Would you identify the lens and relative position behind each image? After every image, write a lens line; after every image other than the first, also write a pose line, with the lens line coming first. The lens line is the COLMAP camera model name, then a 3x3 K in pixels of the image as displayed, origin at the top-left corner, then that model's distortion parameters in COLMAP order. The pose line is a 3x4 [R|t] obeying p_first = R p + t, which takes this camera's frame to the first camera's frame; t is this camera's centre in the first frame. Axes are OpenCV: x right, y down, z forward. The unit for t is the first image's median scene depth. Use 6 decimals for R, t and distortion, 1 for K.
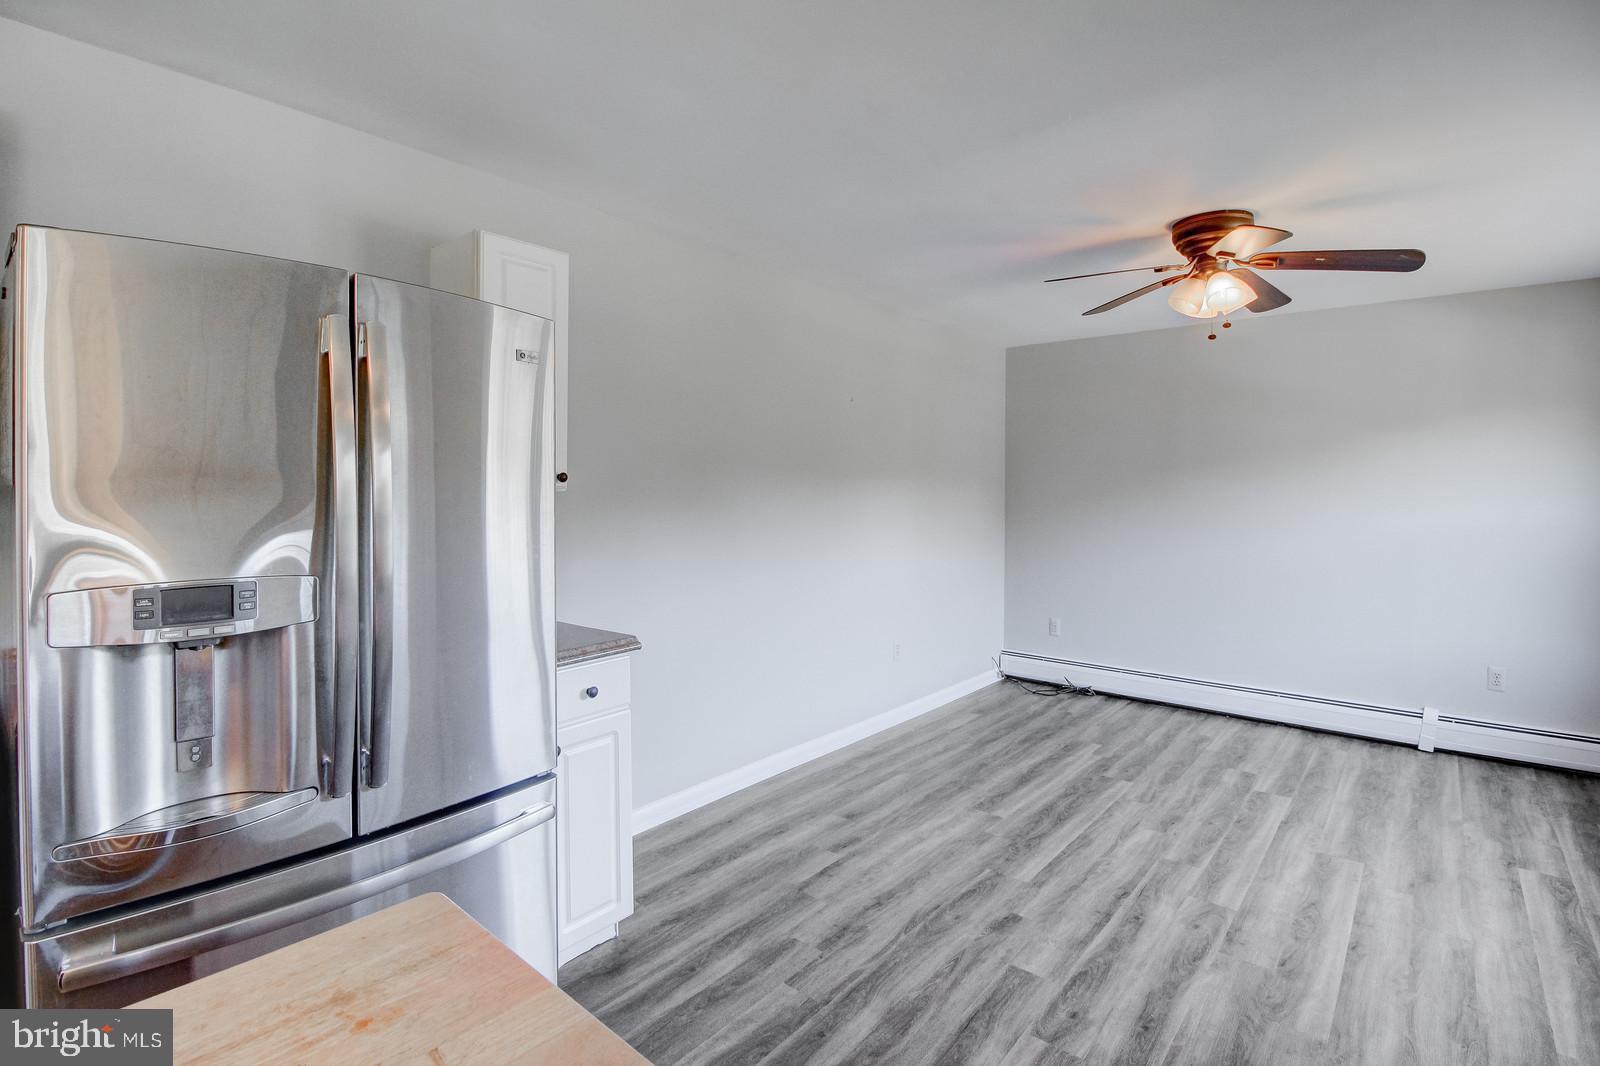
lens RADIAL K [[769.1, 0, 807.9], [0, 769.1, 487.9], [0, 0, 1]] dist [0.001266, -0.012169]
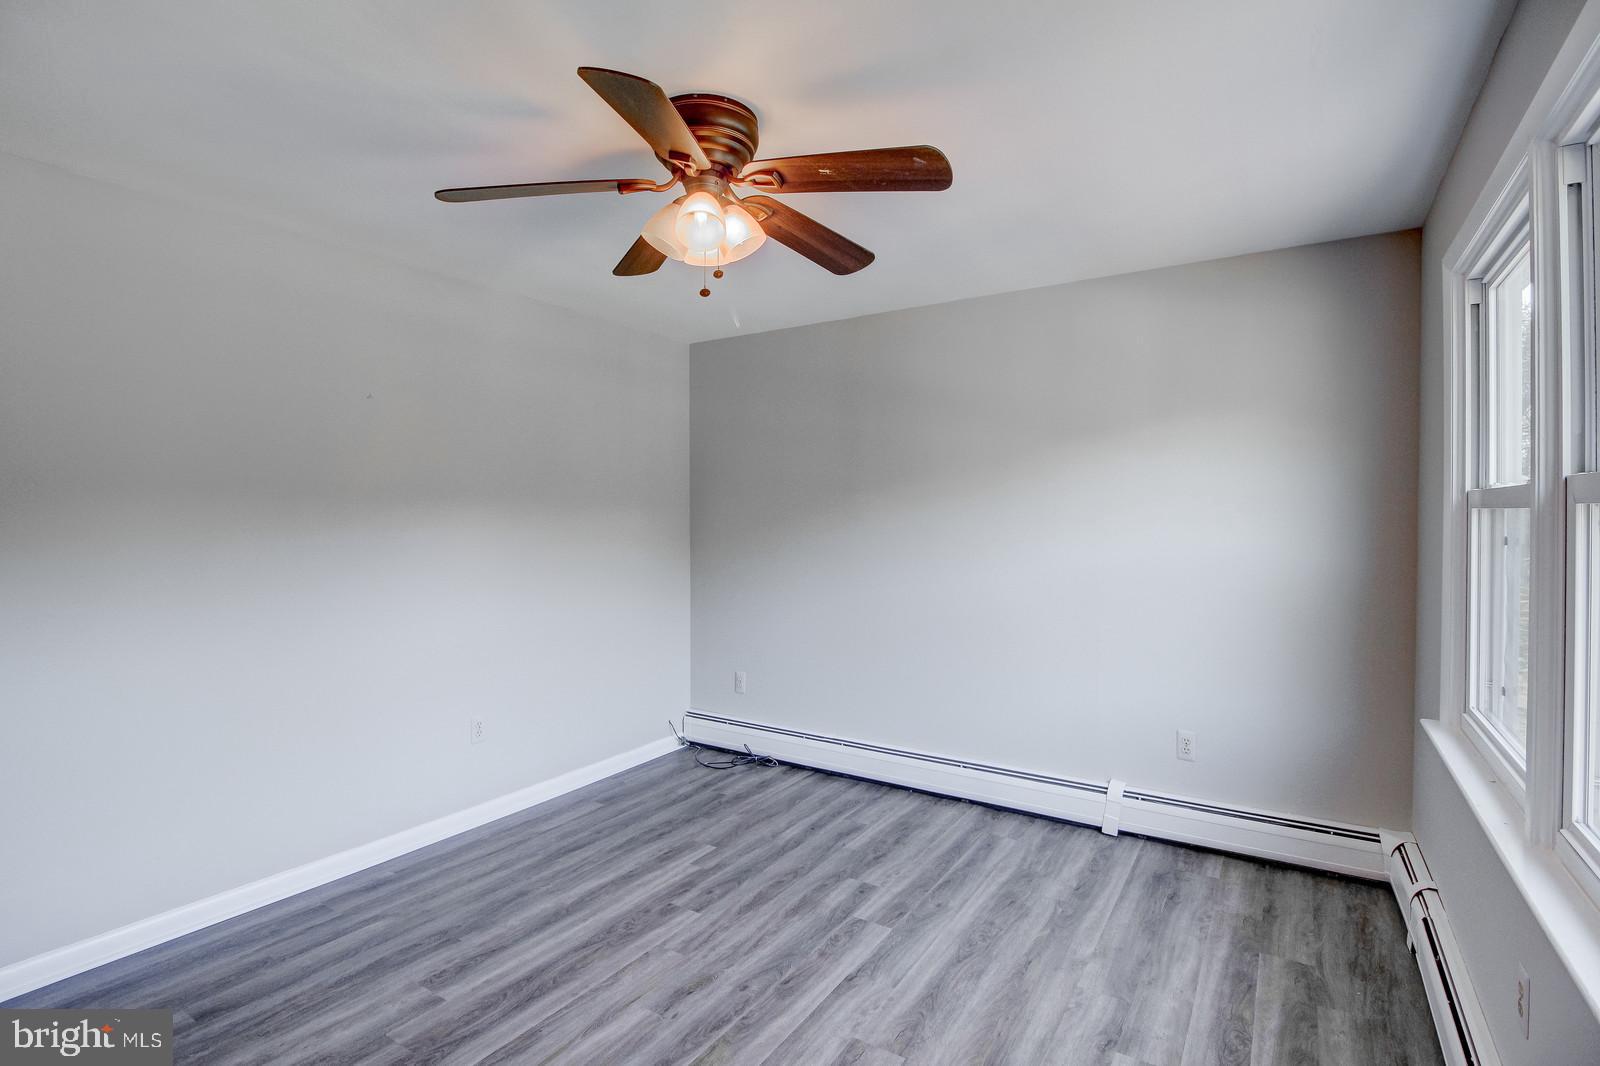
lens RADIAL K [[769.1, 0, 809.8], [0, 769.1, 525.9], [0, 0, 1]] dist [0.001266, -0.012169]
pose [[0.992638, -0.012248, 0.120498, 0.427192], [0.010098, 0.999779, 0.018441, -0.002140], [-0.120697, -0.017088, 0.992542, 0.250357]]
